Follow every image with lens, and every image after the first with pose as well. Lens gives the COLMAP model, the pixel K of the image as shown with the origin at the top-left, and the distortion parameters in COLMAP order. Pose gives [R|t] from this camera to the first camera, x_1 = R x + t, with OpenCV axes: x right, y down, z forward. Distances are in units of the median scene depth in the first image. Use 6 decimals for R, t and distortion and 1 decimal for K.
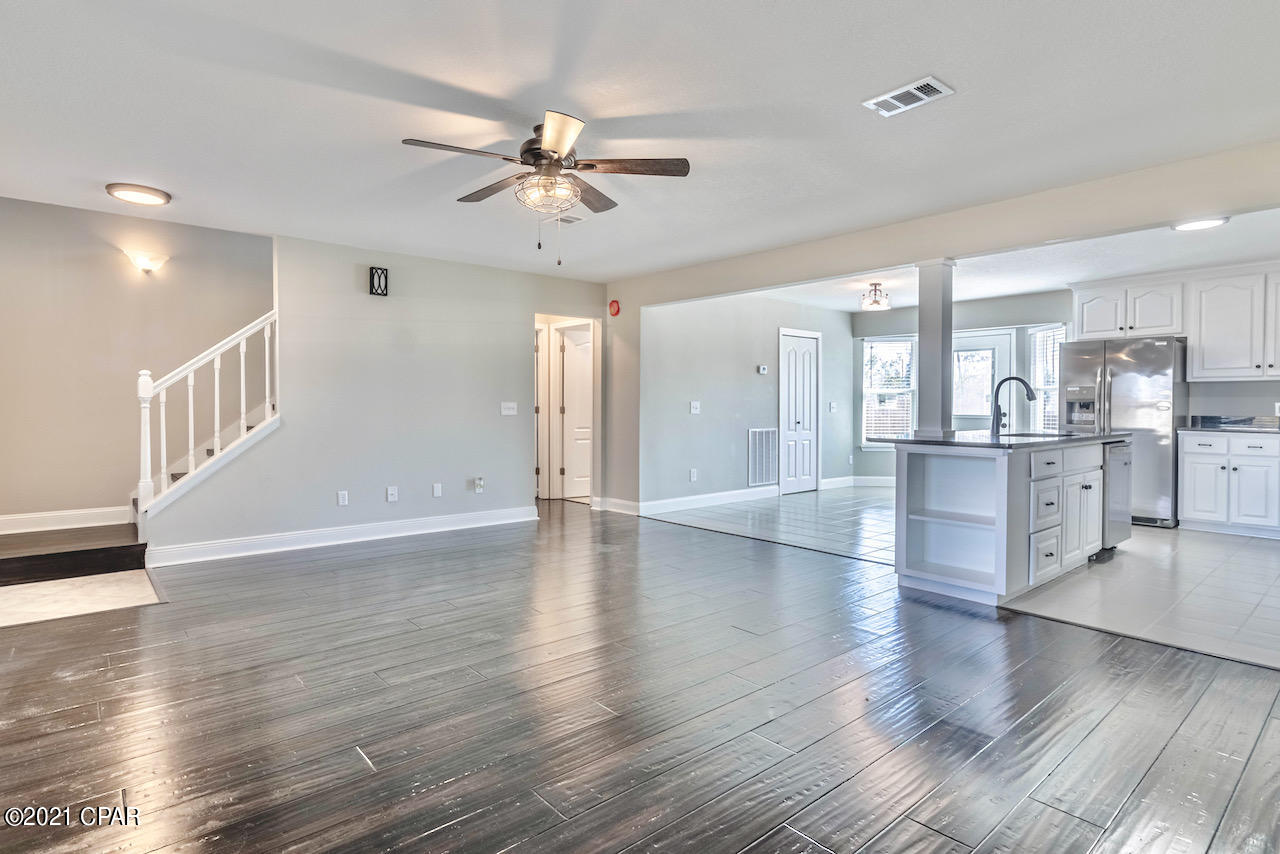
lens RADIAL K [[662.8, 0, 639.3], [0, 662.8, 413.8], [0, 0, 1]] dist [0.002882, 0.000401]
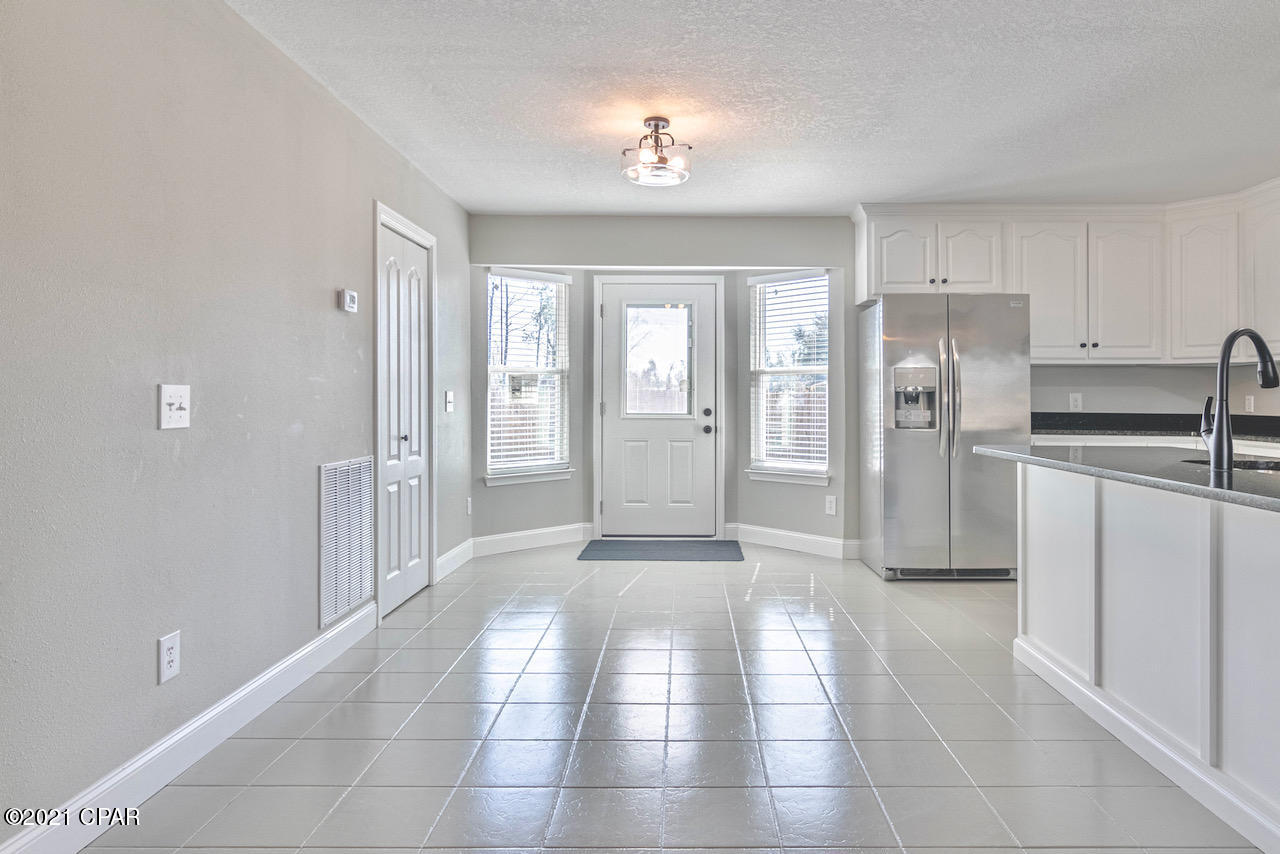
lens RADIAL K [[773.9, 0, 680.2], [0, 773.9, 398.9], [0, 0, 1]] dist [-0.001901, 0.004719]
pose [[0.667046, -0.001637, 0.745014, -0.014392], [0.009024, 0.999942, -0.005882, -0.008876], [-0.744961, 0.010647, 0.667023, 0.659244]]
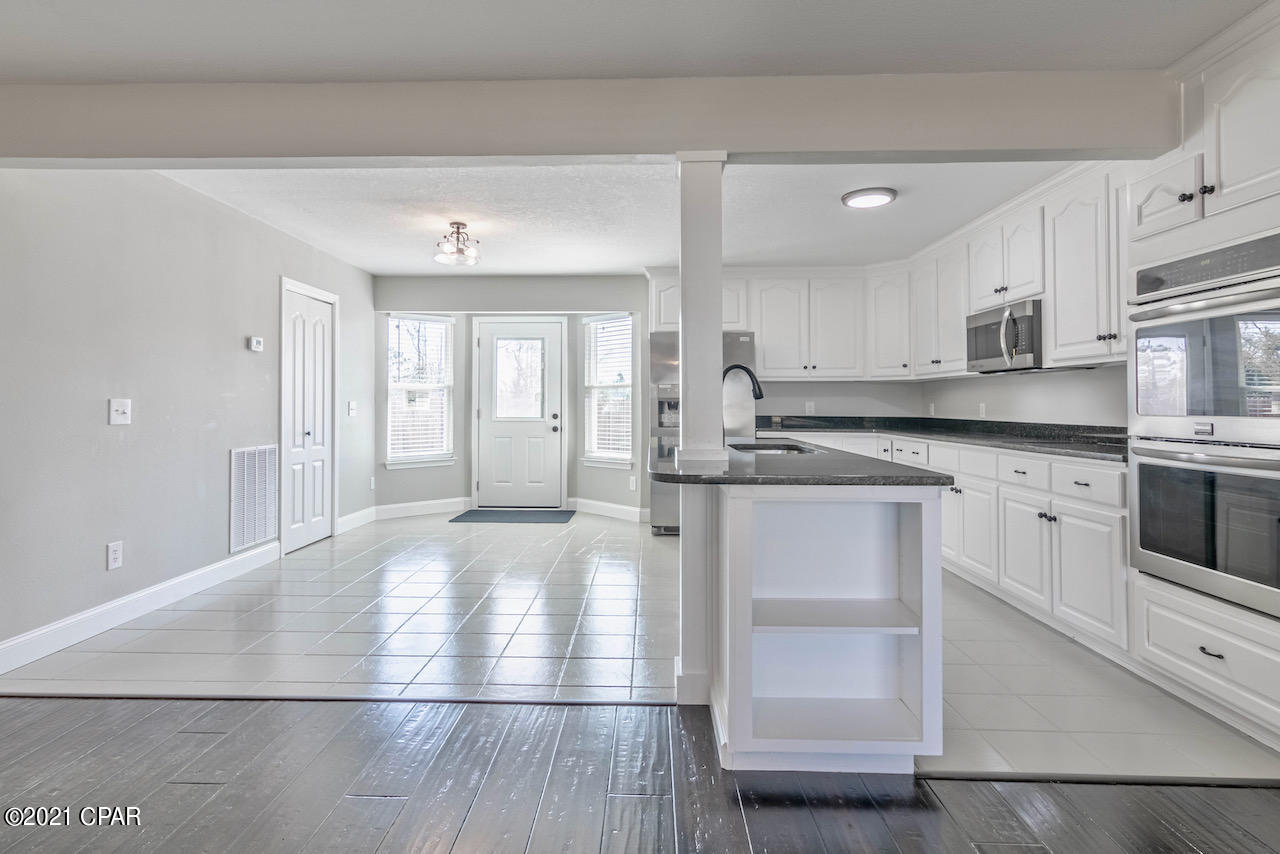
lens RADIAL K [[662.8, 0, 621.4], [0, 662.8, 395.4], [0, 0, 1]] dist [0.002882, 0.000401]
pose [[0.691015, 0.009184, 0.722782, -0.011380], [0.011020, 0.999669, -0.023238, -0.006085], [-0.722756, 0.024023, 0.690685, 0.430490]]
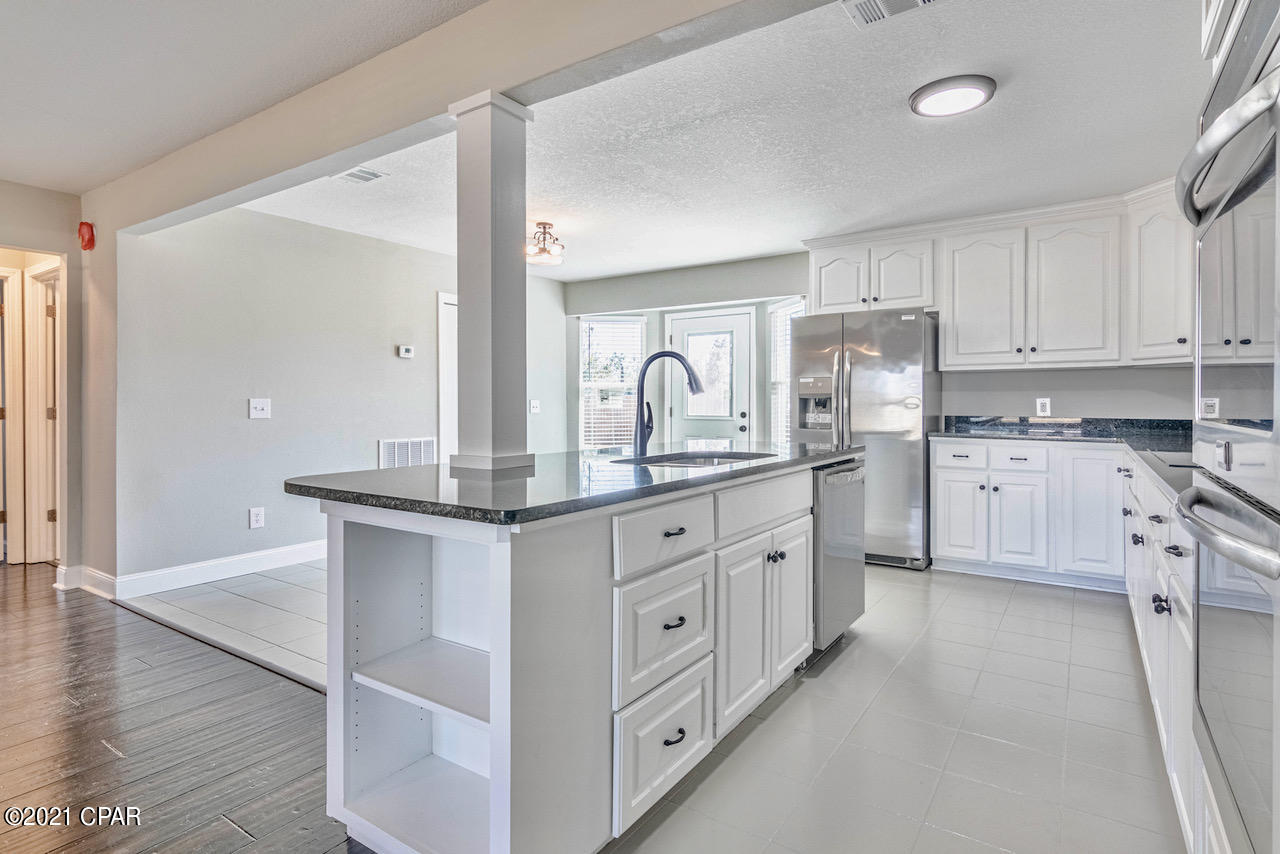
lens RADIAL K [[662.8, 0, 626.5], [0, 662.8, 406.4], [0, 0, 1]] dist [0.002882, 0.000401]
pose [[0.970006, -0.004019, 0.243046, 0.276033], [0.006487, 0.999935, -0.009353, -0.003255], [-0.242993, 0.010649, 0.969970, 0.331000]]
